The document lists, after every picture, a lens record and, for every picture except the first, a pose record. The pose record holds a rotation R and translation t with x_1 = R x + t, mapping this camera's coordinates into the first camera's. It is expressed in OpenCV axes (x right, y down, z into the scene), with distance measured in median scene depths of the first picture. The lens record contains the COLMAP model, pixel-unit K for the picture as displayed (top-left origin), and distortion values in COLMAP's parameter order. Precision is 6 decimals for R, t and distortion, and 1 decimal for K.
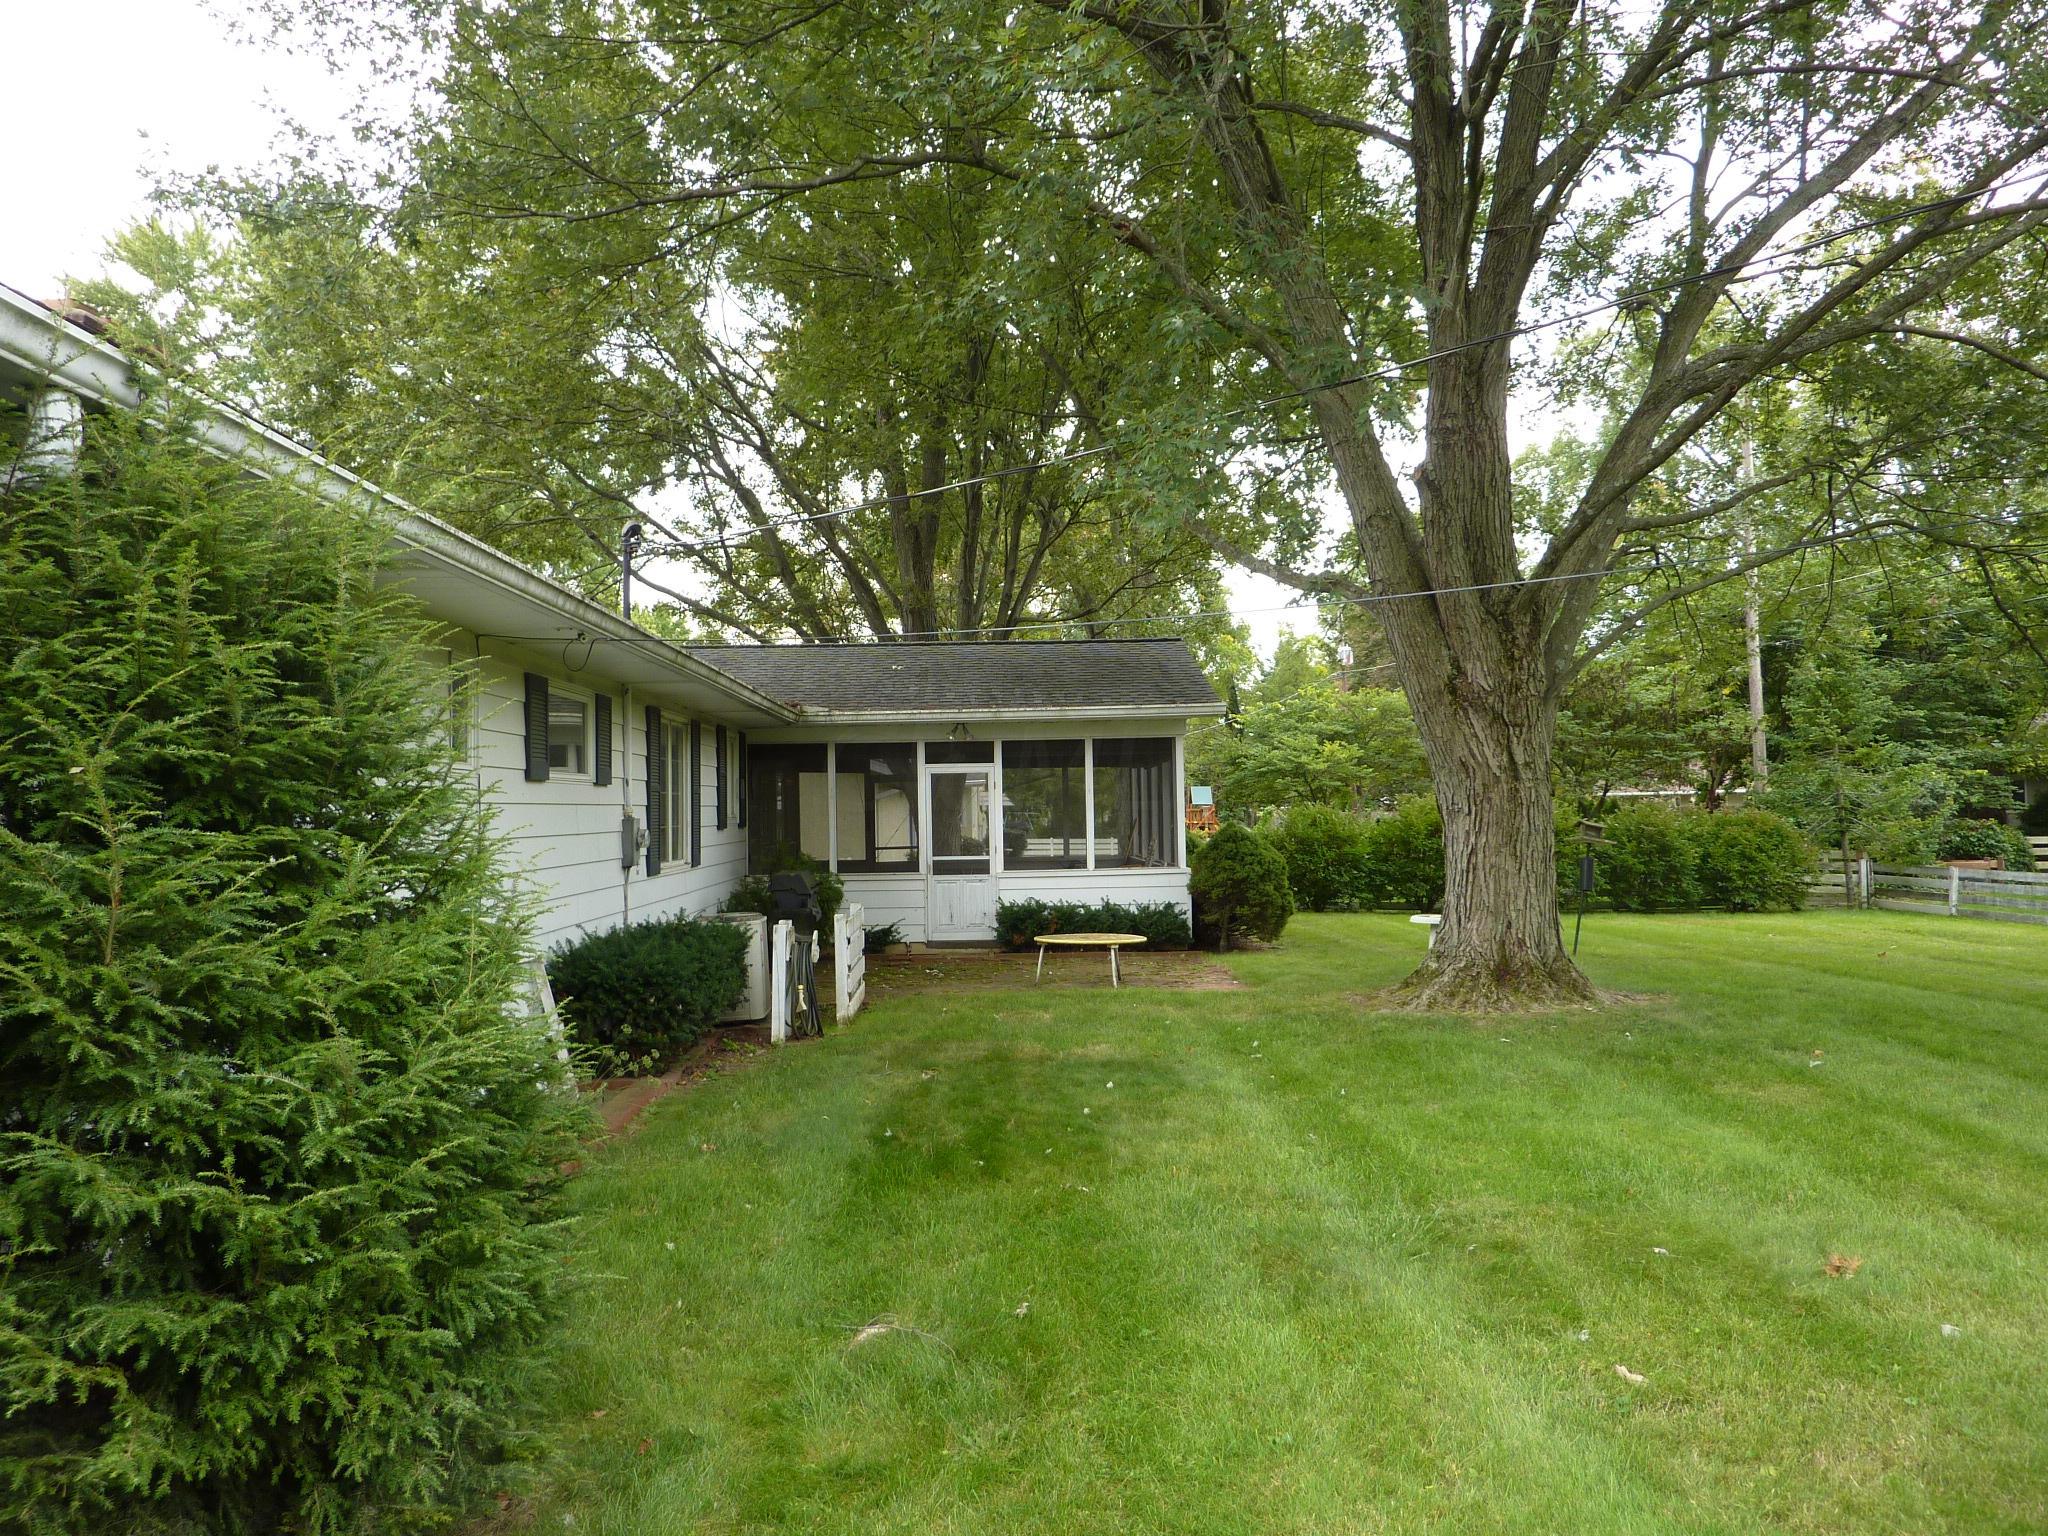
lens RADIAL K [[1608.5, 0, 1024.0], [0, 1608.5, 768.0], [0, 0, 1]] dist [-0.004095, -0.004050]
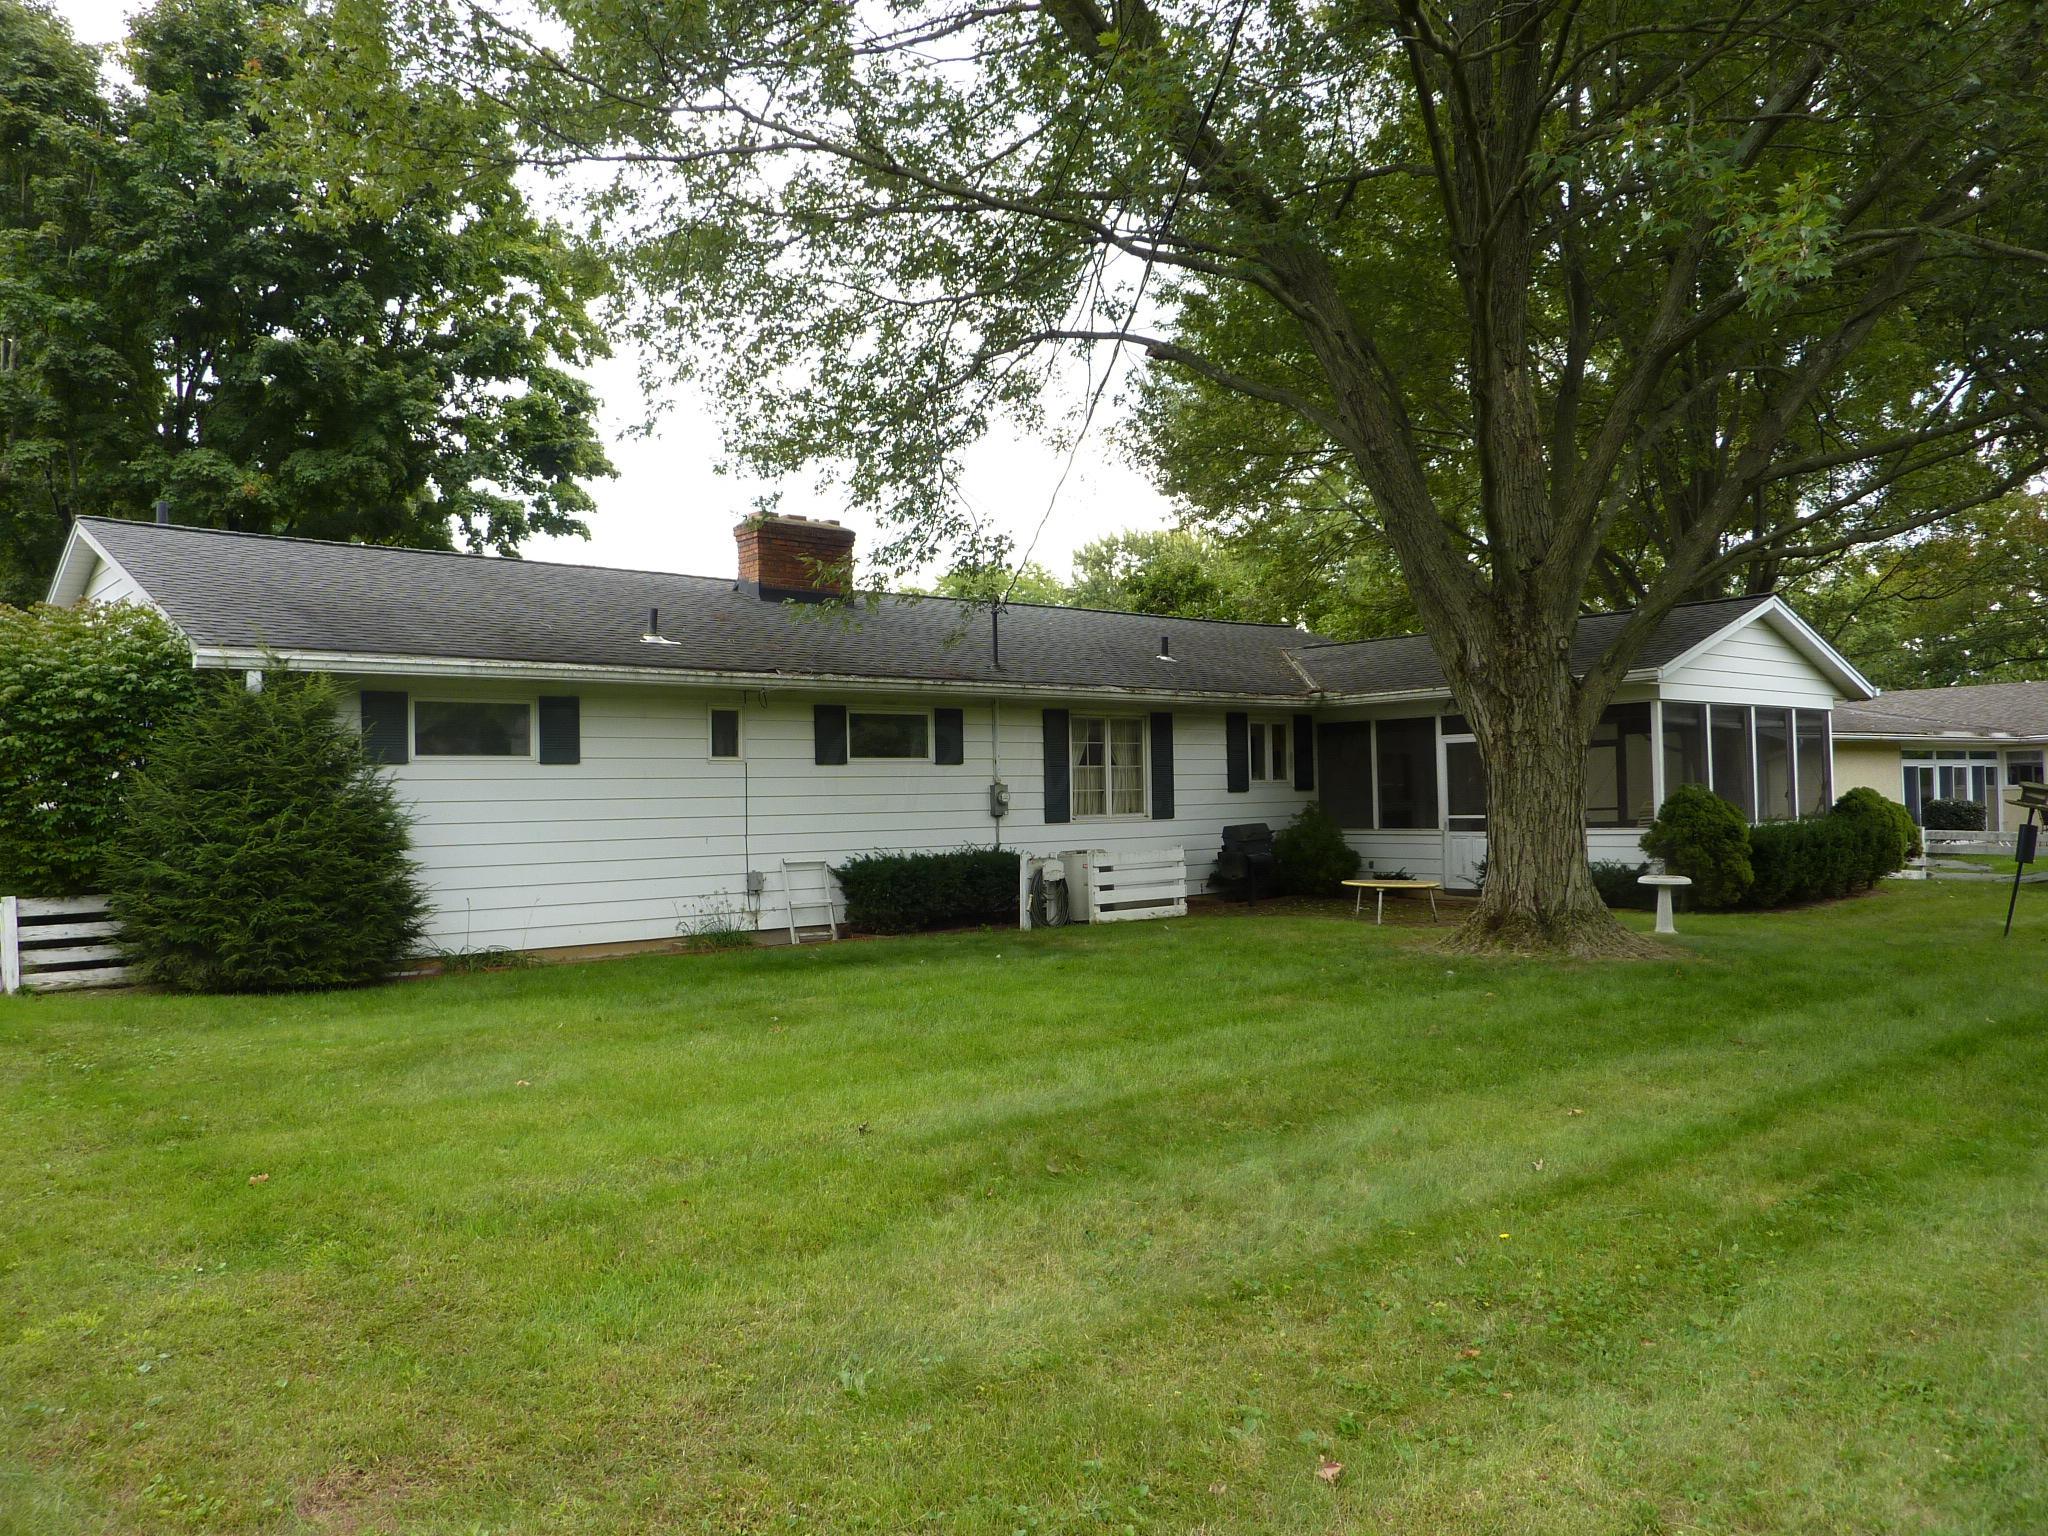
lens RADIAL K [[1608.5, 0, 1024.0], [0, 1608.5, 768.0], [0, 0, 1]] dist [-0.004095, -0.004050]
pose [[0.655329, -0.015628, -0.755182, 0.395349], [0.035018, 0.999340, 0.009707, -0.000191], [0.754531, -0.032806, 0.655443, 0.013160]]
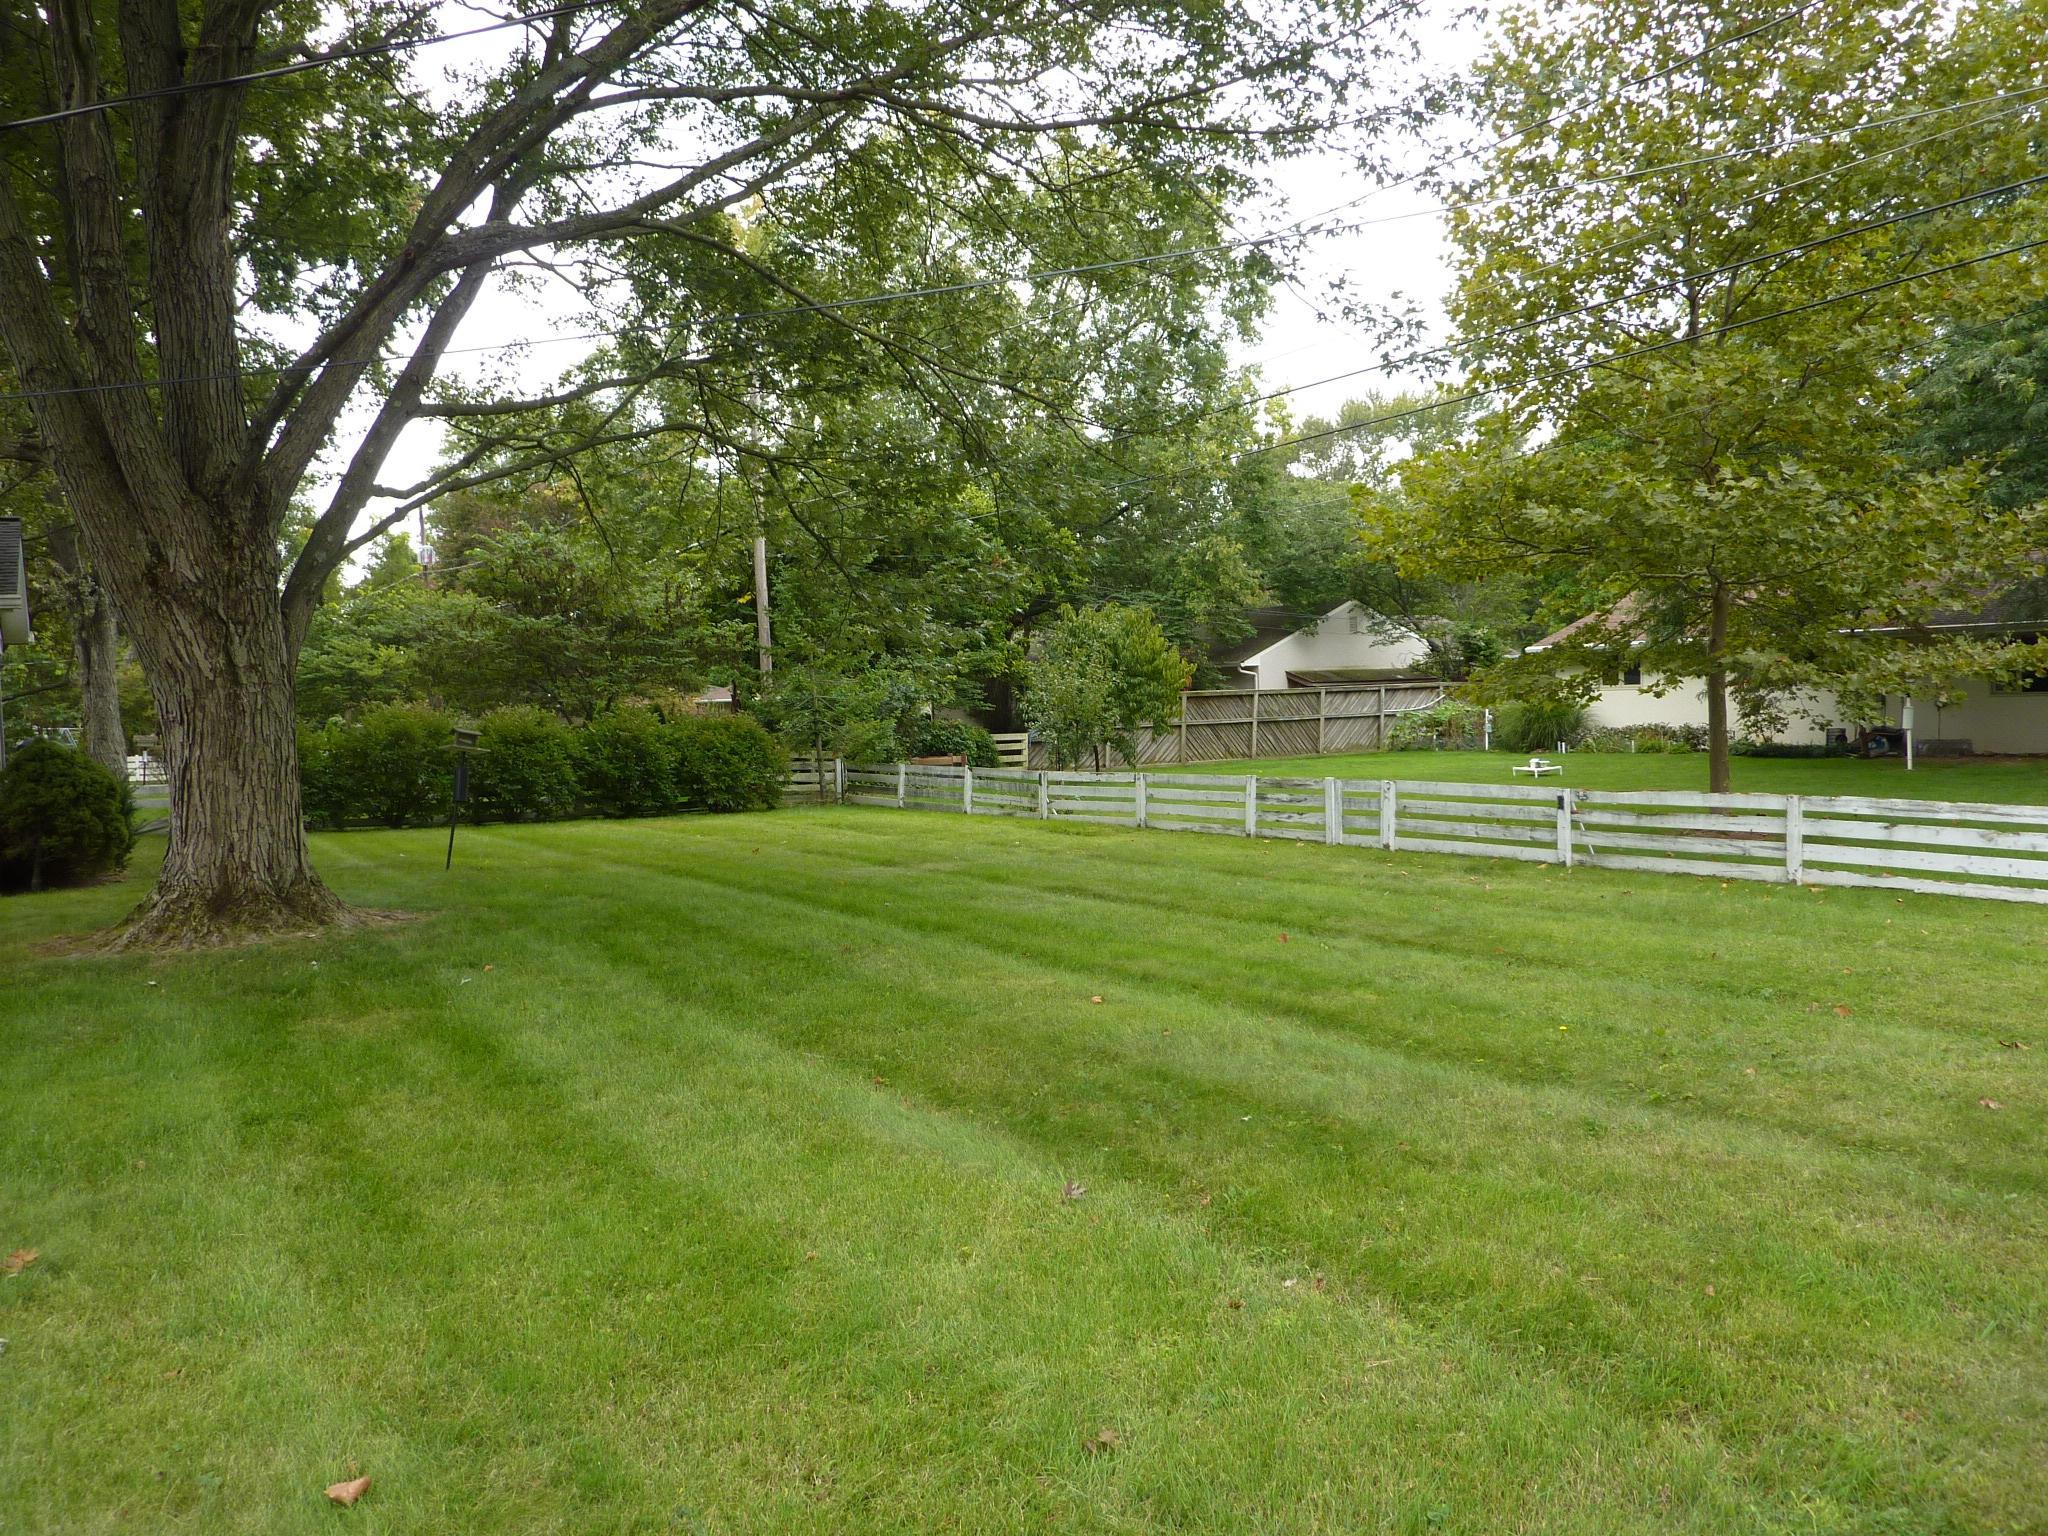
lens RADIAL K [[1608.5, 0, 1024.0], [0, 1608.5, 768.0], [0, 0, 1]] dist [-0.004095, -0.004050]
pose [[0.864674, -0.028962, 0.501498, 0.101961], [-0.000082, 0.998328, 0.057795, 0.000910], [-0.502334, -0.050015, 0.863226, 0.006212]]
